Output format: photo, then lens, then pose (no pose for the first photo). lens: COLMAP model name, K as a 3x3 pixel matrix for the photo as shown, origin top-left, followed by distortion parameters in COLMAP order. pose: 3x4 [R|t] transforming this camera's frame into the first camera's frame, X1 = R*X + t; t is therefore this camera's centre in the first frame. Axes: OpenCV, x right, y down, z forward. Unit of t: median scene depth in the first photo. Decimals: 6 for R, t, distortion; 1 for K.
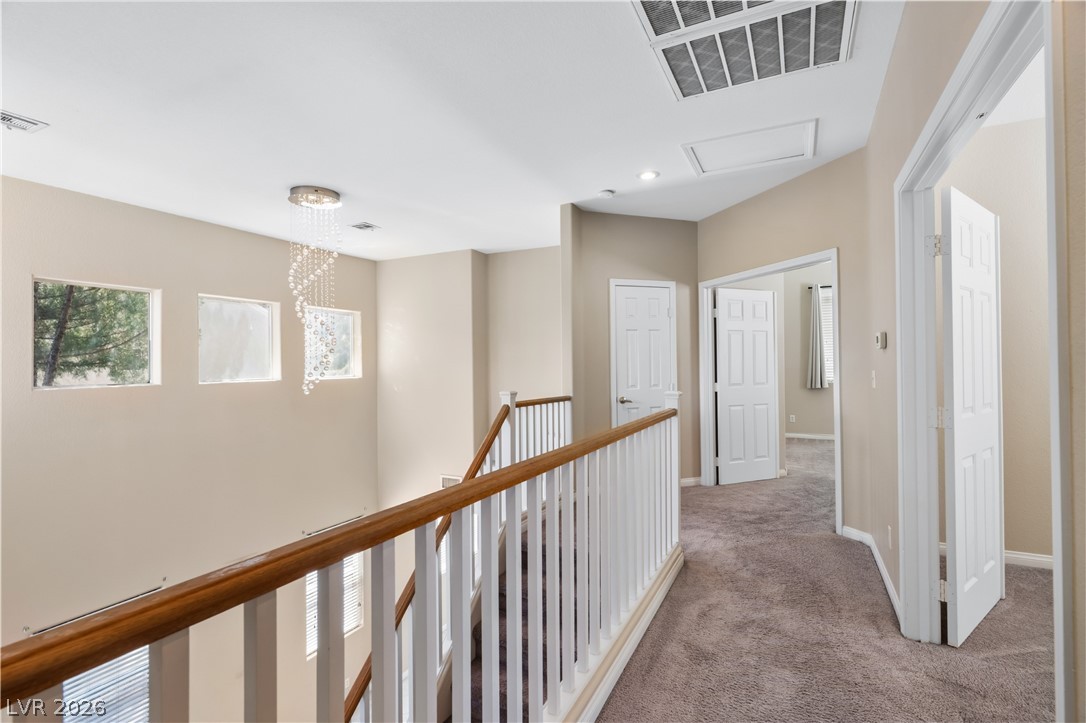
lens RADIAL K [[511.4, 0, 541.8], [0, 511.4, 354.3], [0, 0, 1]] dist [0.000420, 0.000721]
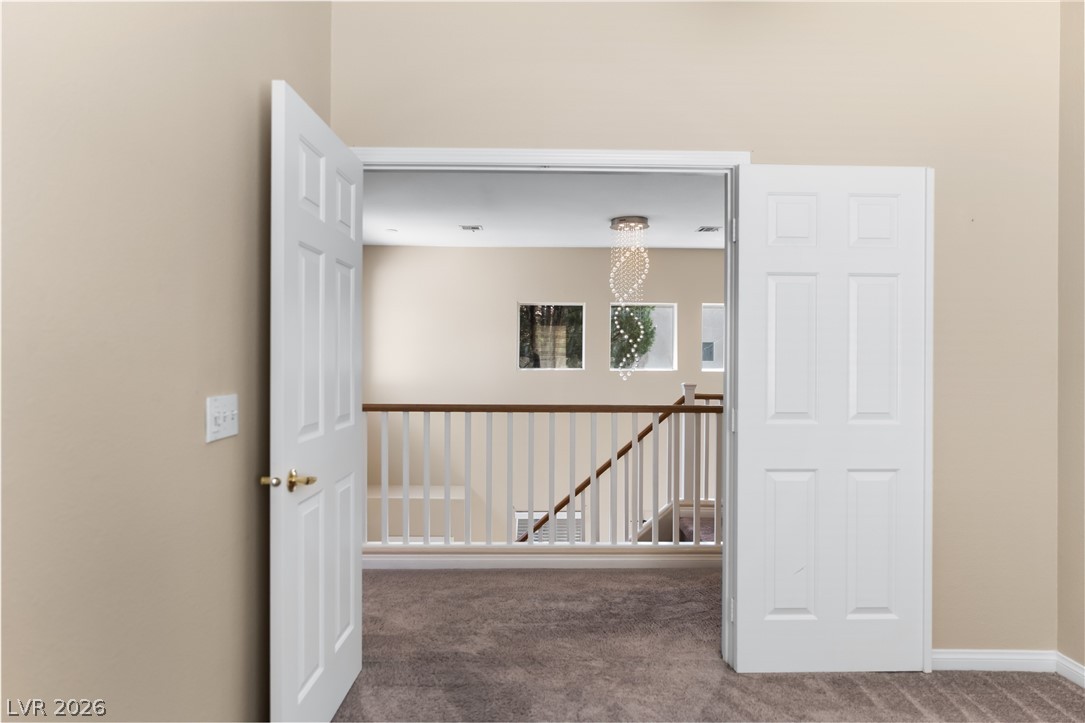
lens RADIAL K [[628.6, 0, 546.5], [0, 628.6, 360.9], [0, 0, 1]] dist [-0.003717, 0.004042]
pose [[0.472105, 0.020879, -0.881295, 0.826736], [-0.005843, 0.999772, 0.020557, -0.000244], [0.881523, -0.004556, 0.472119, 0.099623]]
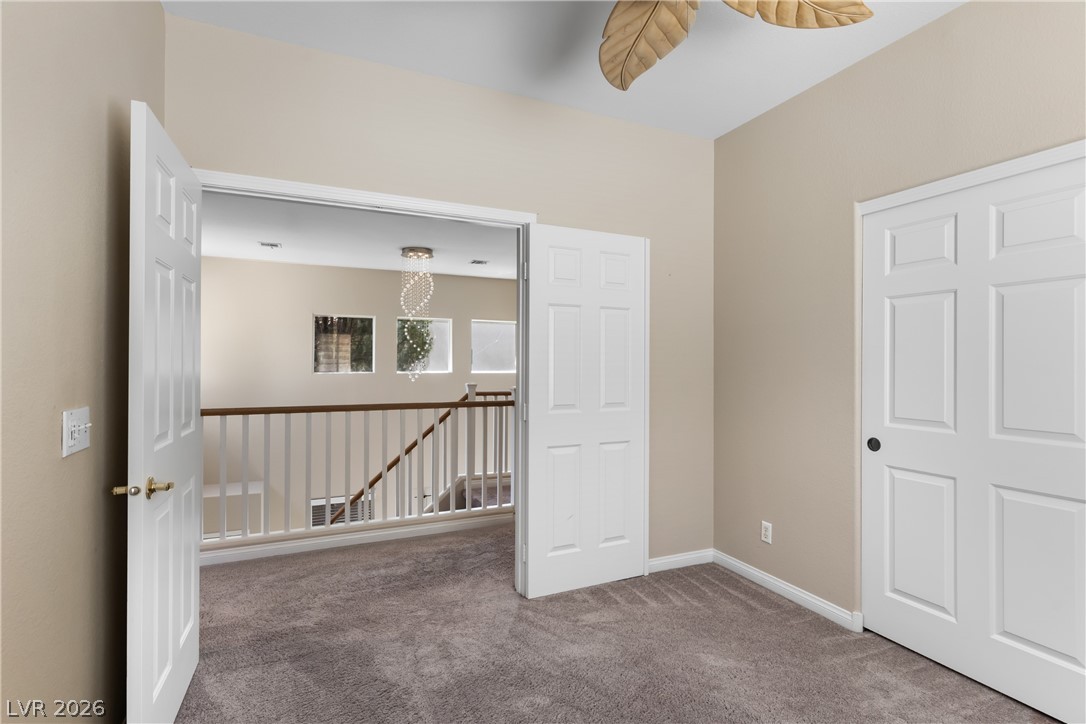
lens RADIAL K [[511.4, 0, 543.9], [0, 511.4, 362.8], [0, 0, 1]] dist [0.000420, 0.000721]
pose [[0.783229, 0.017987, -0.621473, 0.810977], [-0.010869, 0.999825, 0.015239, -0.005387], [0.621638, -0.005181, 0.783288, 0.043241]]
